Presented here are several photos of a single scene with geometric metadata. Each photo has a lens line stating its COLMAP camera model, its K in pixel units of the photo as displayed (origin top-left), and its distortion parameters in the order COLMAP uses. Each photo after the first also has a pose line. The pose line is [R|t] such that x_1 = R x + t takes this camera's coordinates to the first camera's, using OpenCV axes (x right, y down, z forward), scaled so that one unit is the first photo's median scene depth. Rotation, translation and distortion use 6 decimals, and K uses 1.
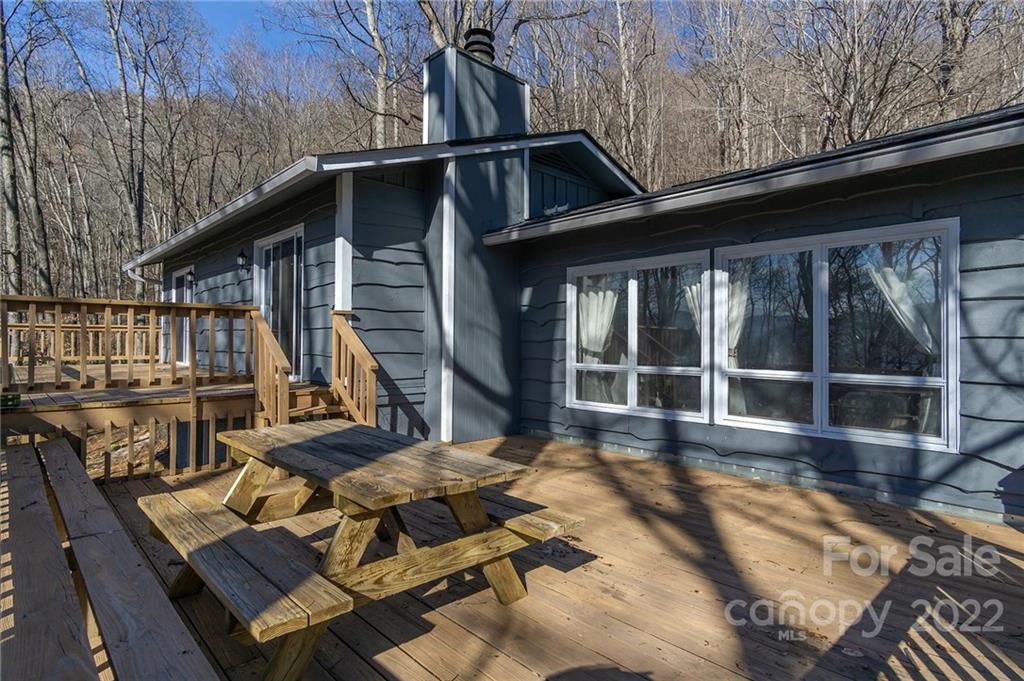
lens RADIAL K [[543.6, 0, 518.5], [0, 543.6, 343.3], [0, 0, 1]] dist [0.006313, 0.001123]
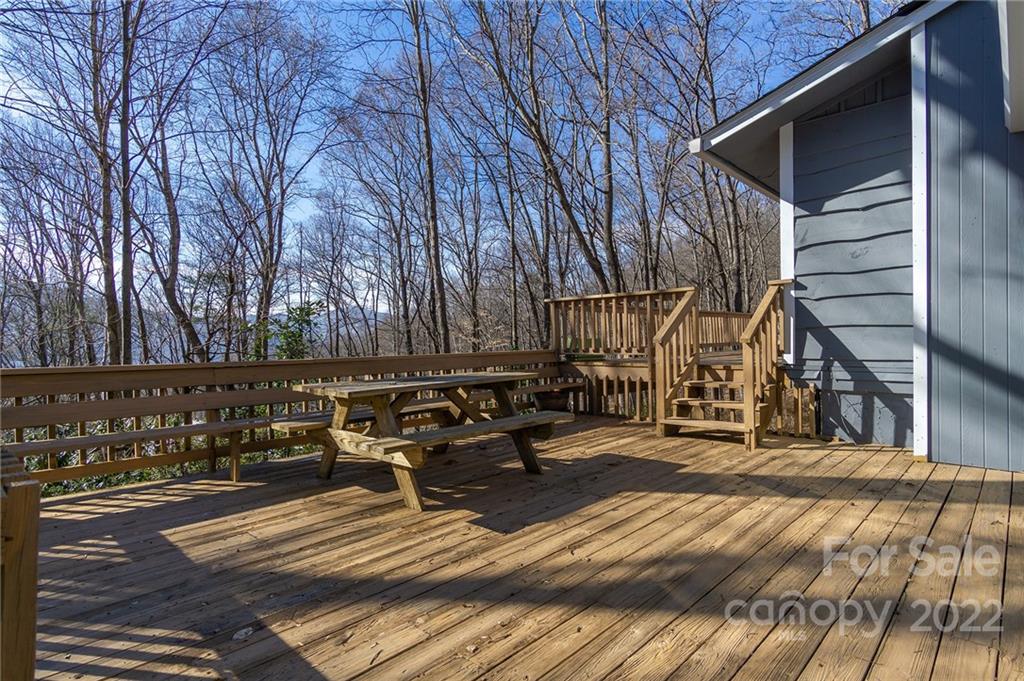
lens RADIAL K [[543.6, 0, 517.2], [0, 543.6, 342.5], [0, 0, 1]] dist [0.006313, 0.001123]
pose [[0.057112, -0.012860, -0.998285, 0.524069], [0.017381, 0.999778, -0.011885, 0.043483], [0.998216, -0.016672, 0.057323, 0.484608]]
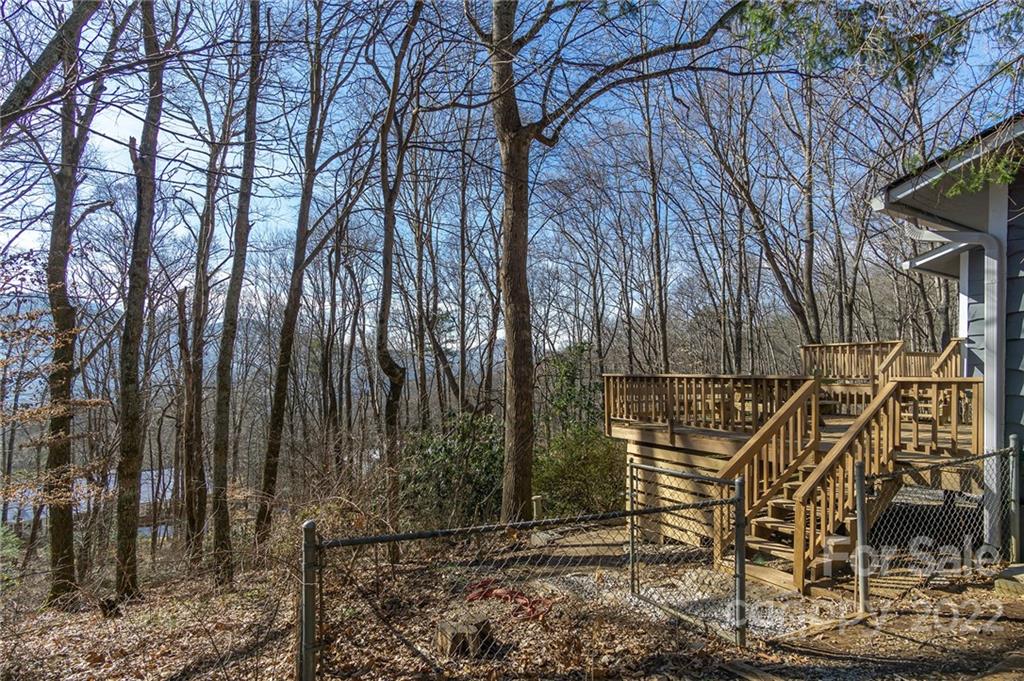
lens RADIAL K [[543.6, 0, 532.1], [0, 543.6, 373.3], [0, 0, 1]] dist [0.006313, 0.001123]
pose [[-0.209859, -0.020911, -0.977508, 1.474357], [-0.008678, 0.999772, -0.019524, 0.084471], [0.977693, 0.004386, -0.209993, 0.084665]]
